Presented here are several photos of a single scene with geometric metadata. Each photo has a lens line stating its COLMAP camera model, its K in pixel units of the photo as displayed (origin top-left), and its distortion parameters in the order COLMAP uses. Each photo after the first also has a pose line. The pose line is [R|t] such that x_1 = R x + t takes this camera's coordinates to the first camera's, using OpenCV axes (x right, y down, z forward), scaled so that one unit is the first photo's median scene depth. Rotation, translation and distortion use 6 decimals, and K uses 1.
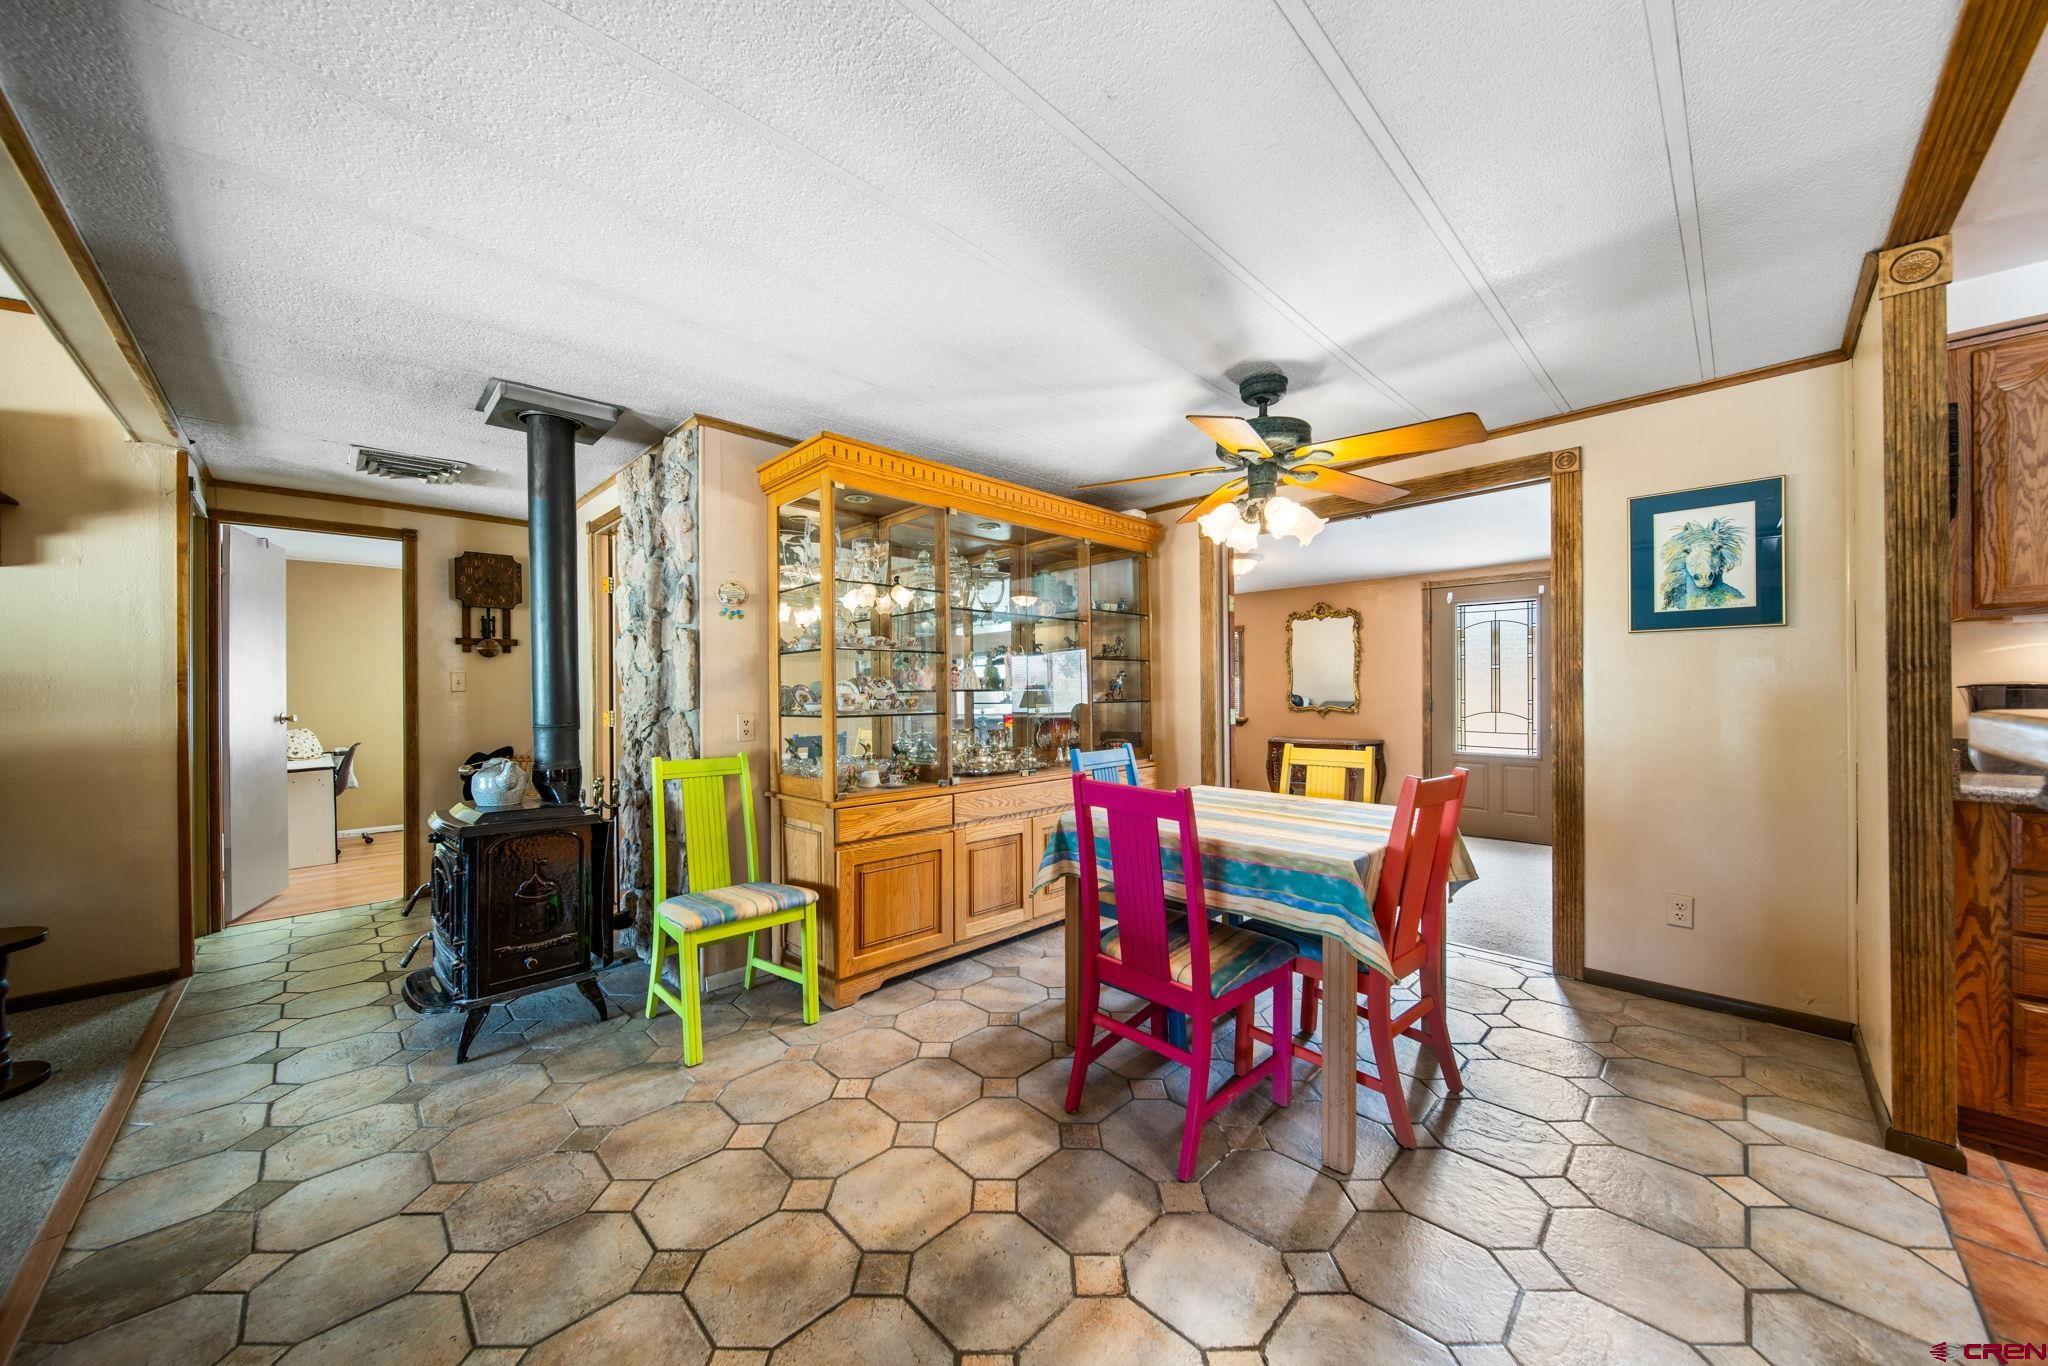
lens RADIAL K [[715.2, 0, 1016.9], [0, 715.2, 689.1], [0, 0, 1]] dist [-0.003389, -0.000585]
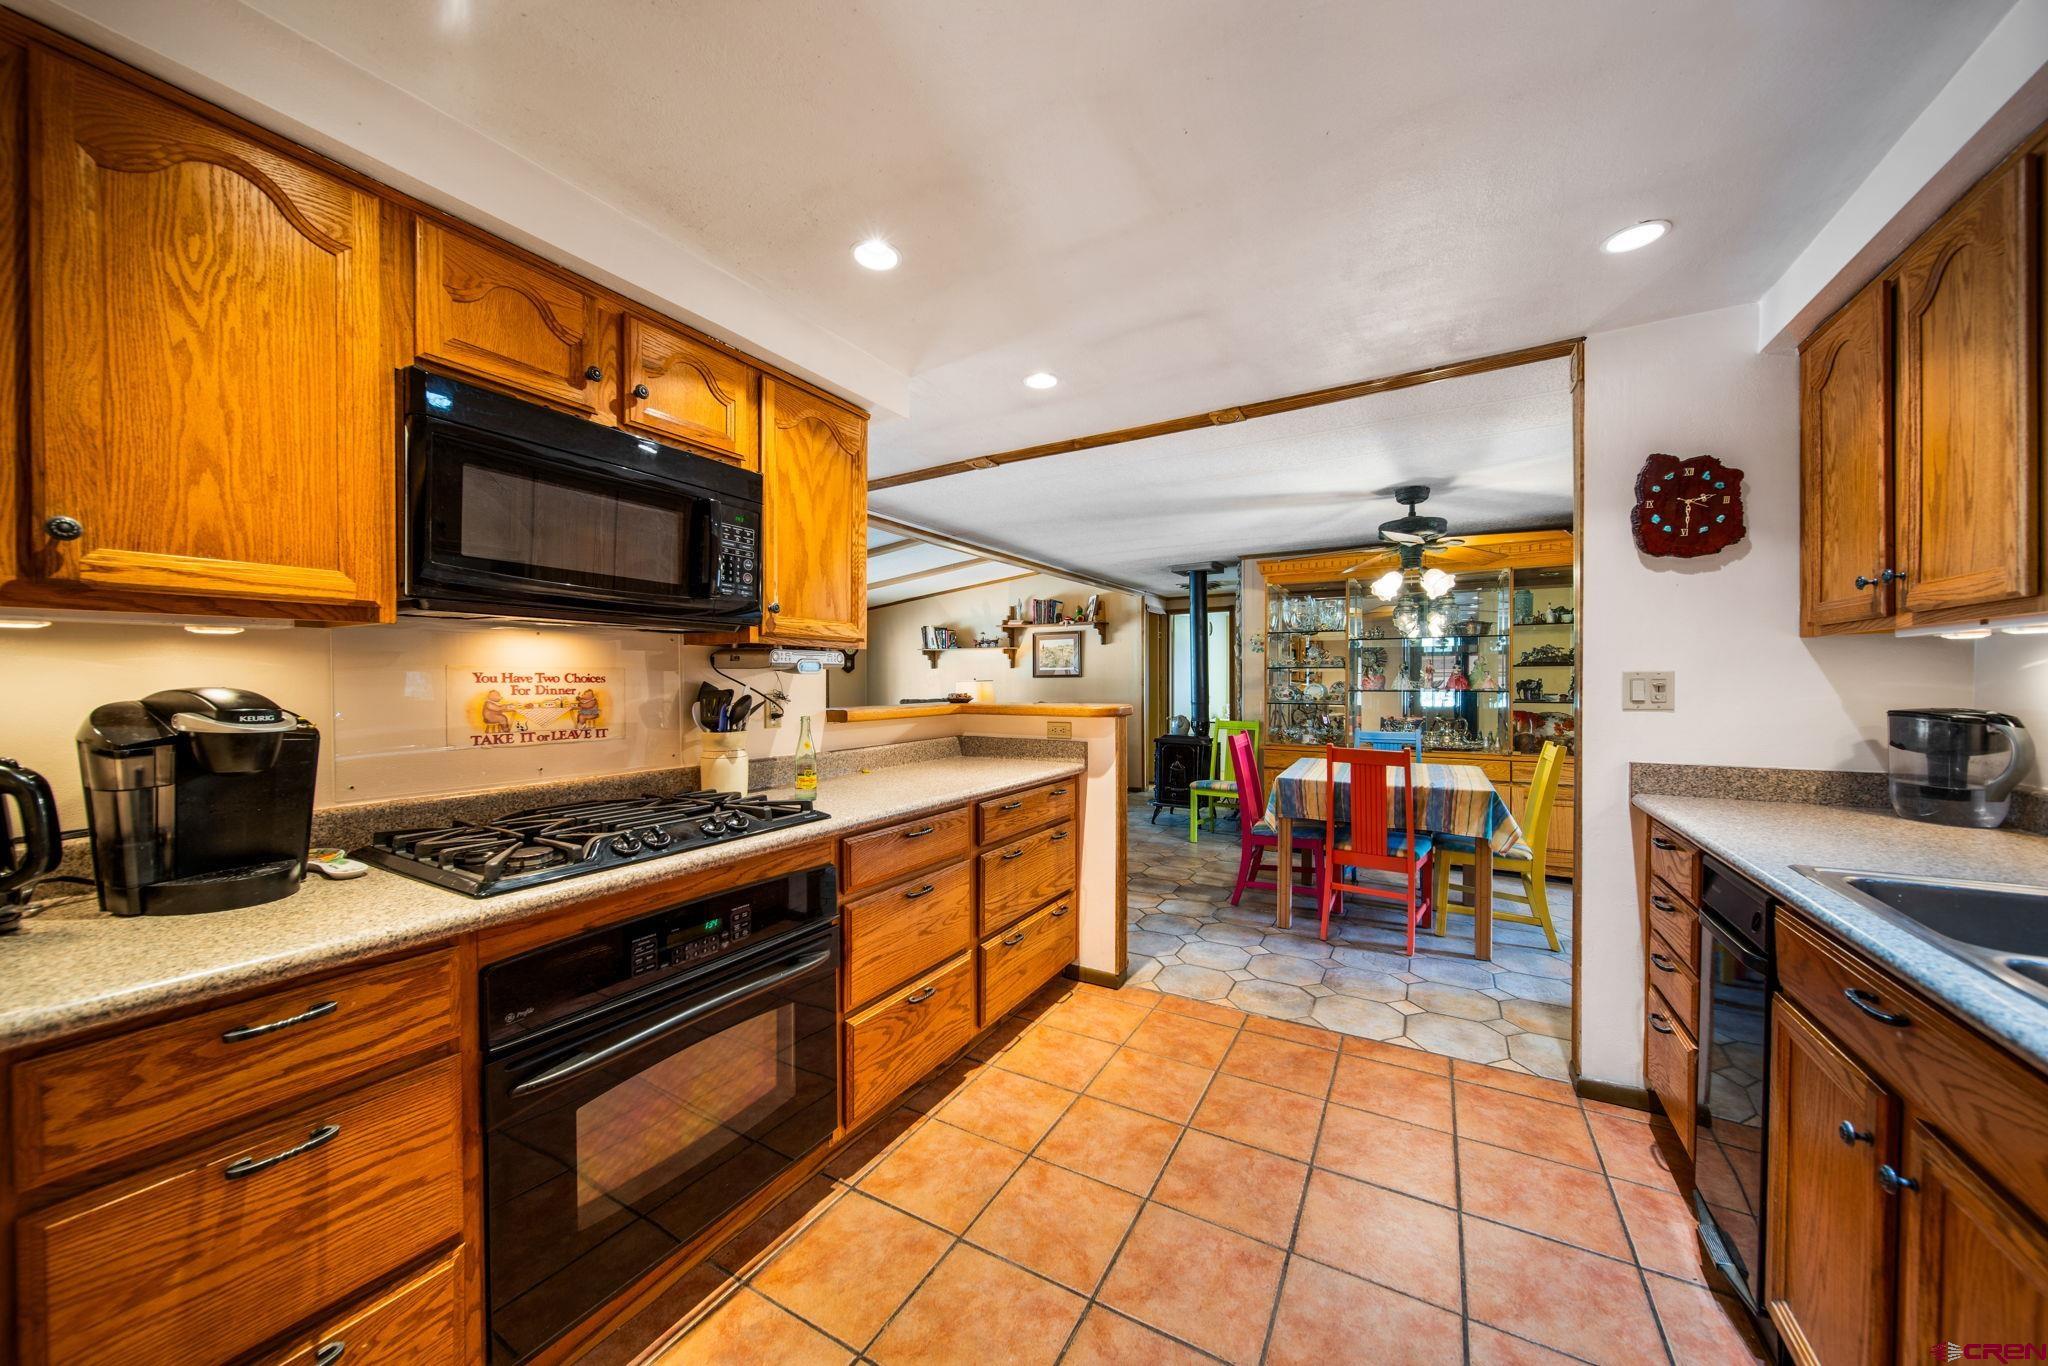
lens RADIAL K [[715.2, 0, 1008.6], [0, 715.2, 692.7], [0, 0, 1]] dist [-0.003389, -0.000585]
pose [[0.249284, 0.021843, -0.968184, 1.566861], [0.002925, 0.999724, 0.023308, -0.040941], [0.968426, -0.008642, 0.249151, -0.194549]]
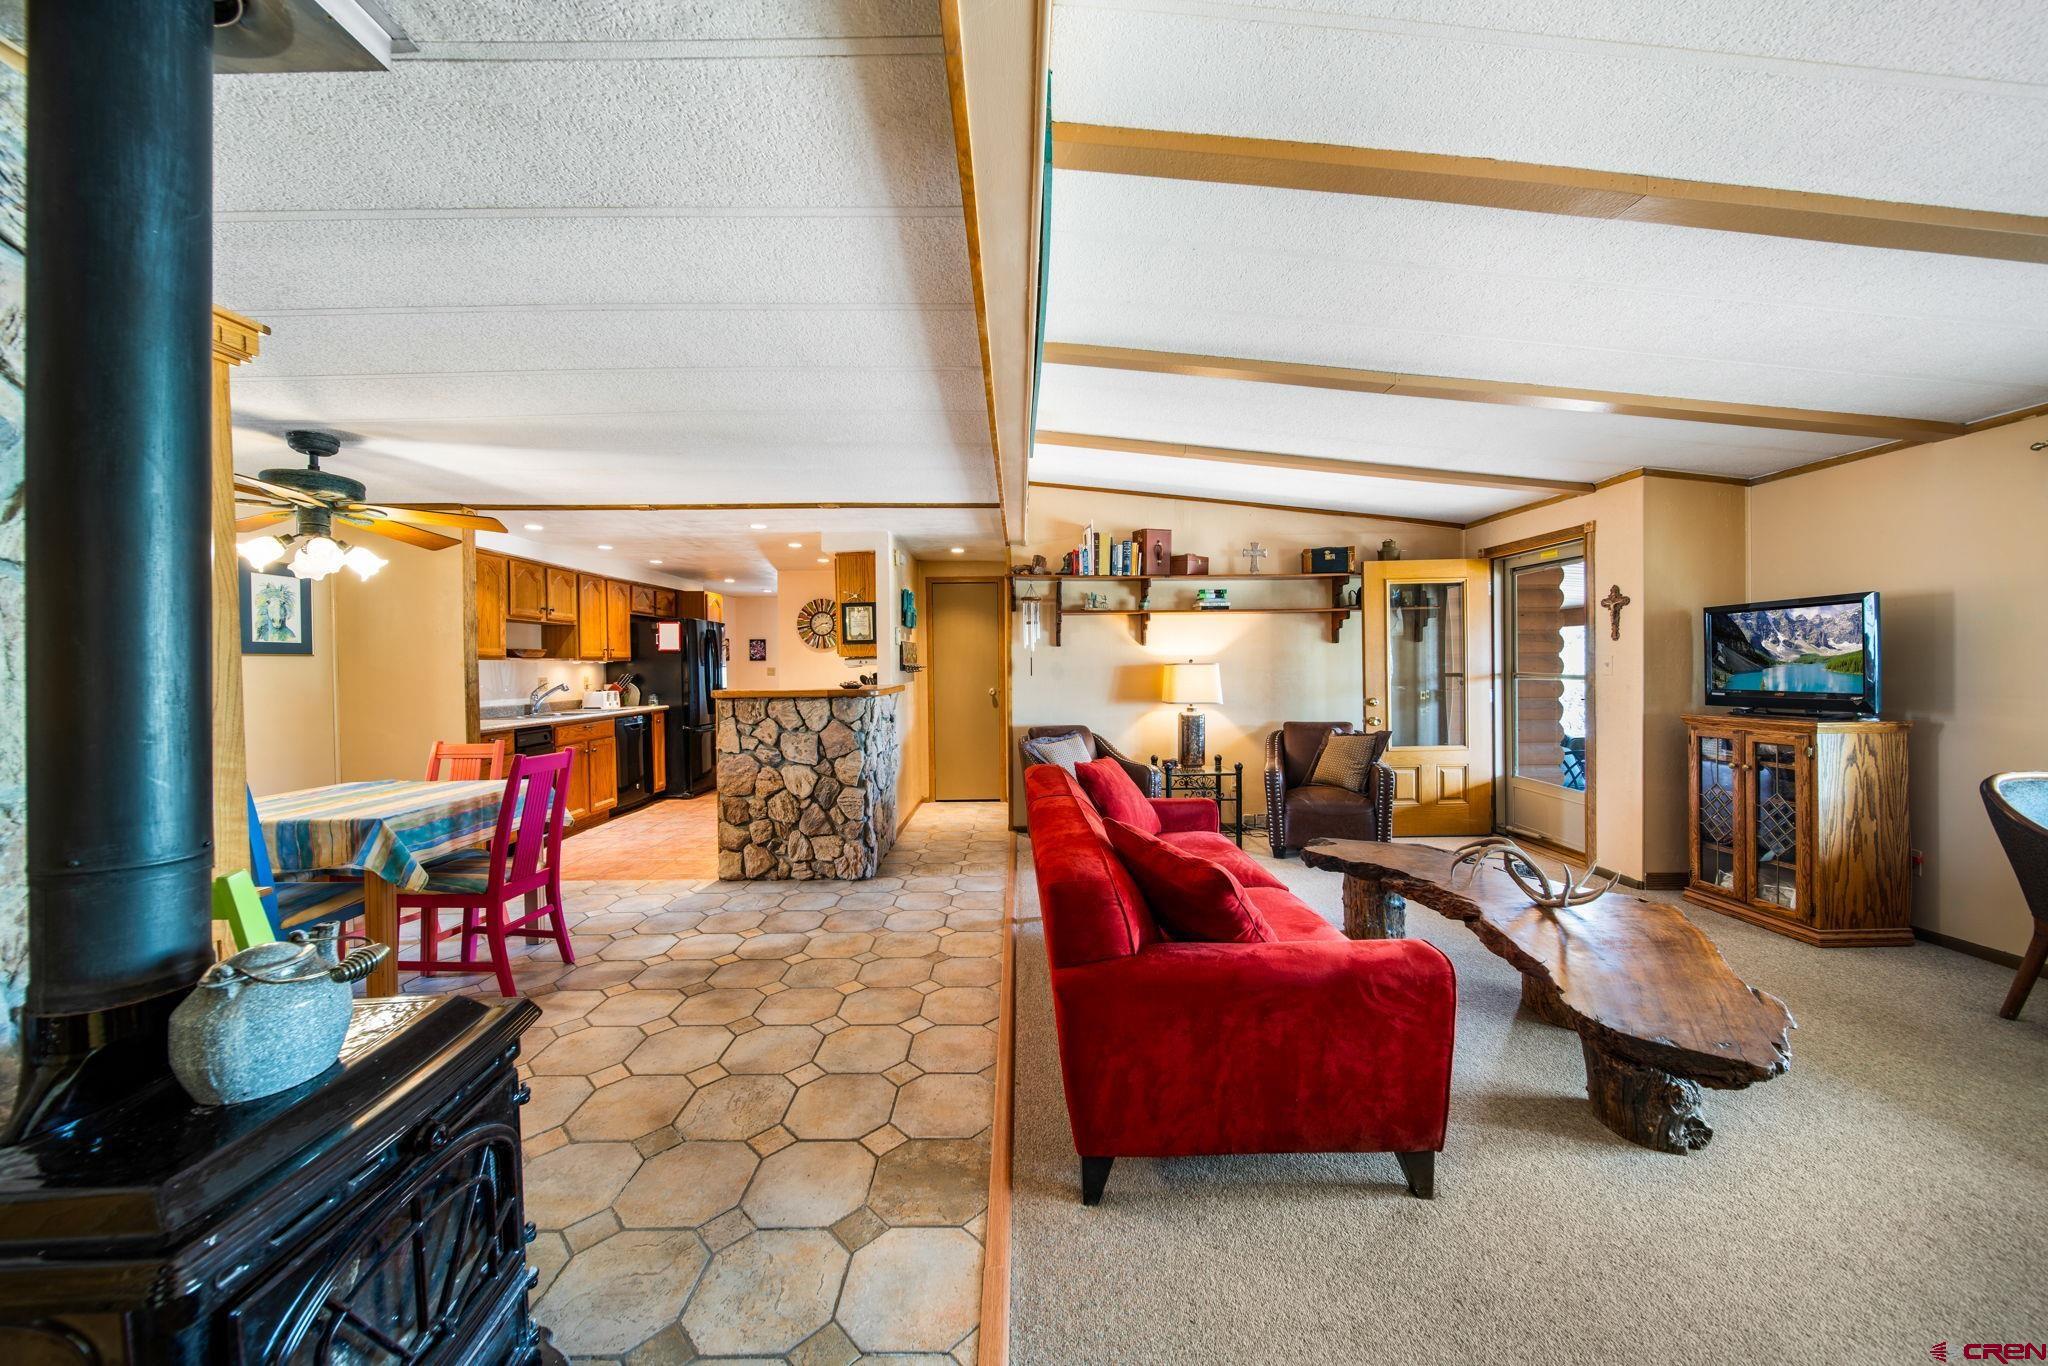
lens RADIAL K [[715.2, 0, 1021.5], [0, 715.2, 676.9], [0, 0, 1]] dist [-0.003389, -0.000585]
pose [[-0.718401, 0.003608, 0.695620, -1.269634], [0.015873, 0.999811, 0.011206, -0.031257], [-0.695448, 0.019092, -0.718322, 1.019031]]
